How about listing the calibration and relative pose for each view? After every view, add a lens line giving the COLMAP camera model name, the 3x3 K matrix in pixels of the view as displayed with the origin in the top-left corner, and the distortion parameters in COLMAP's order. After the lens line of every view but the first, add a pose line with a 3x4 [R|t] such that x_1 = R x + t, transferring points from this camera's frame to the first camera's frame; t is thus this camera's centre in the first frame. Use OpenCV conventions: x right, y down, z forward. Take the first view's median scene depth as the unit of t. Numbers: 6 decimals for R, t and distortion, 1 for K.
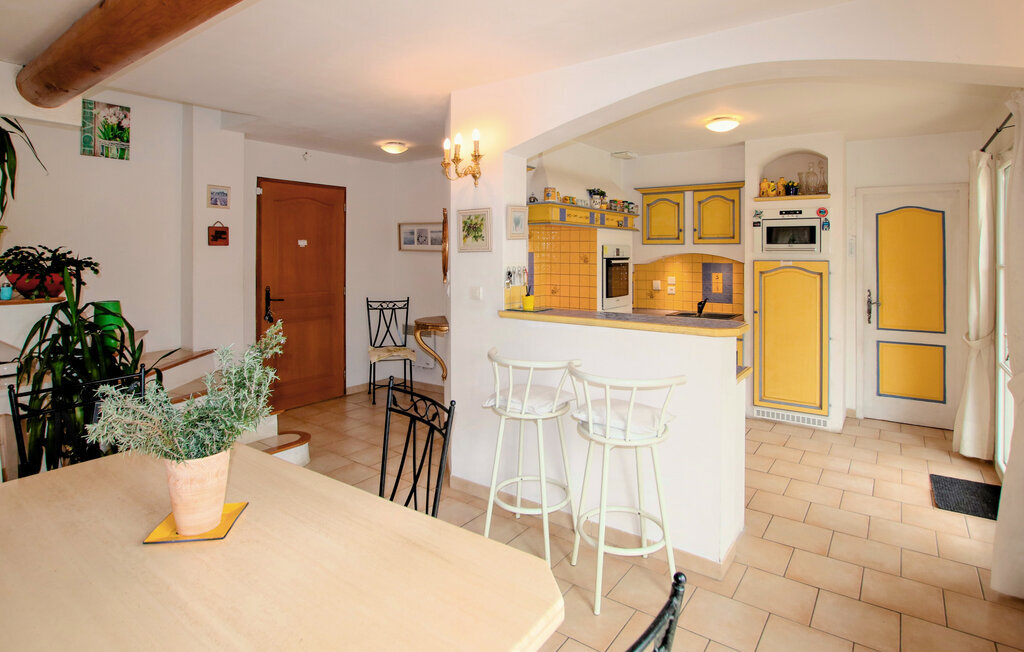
lens RADIAL K [[529.5, 0, 513.2], [0, 529.5, 255.5], [0, 0, 1]] dist [-0.027065, -0.000161]
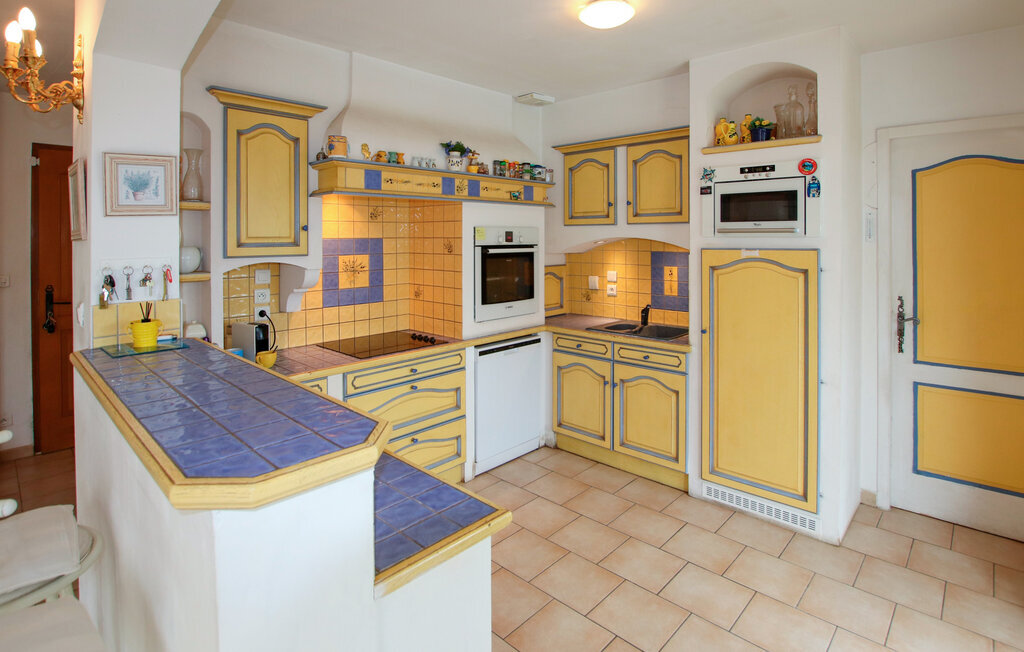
lens RADIAL K [[517.6, 0, 513.1], [0, 517.6, 242.6], [0, 0, 1]] dist [-0.030420, 0.000542]
pose [[0.992495, -0.006095, -0.122130, 0.308172], [0.006599, 0.999971, 0.003720, -0.001534], [0.122104, -0.004498, 0.992507, 0.362716]]
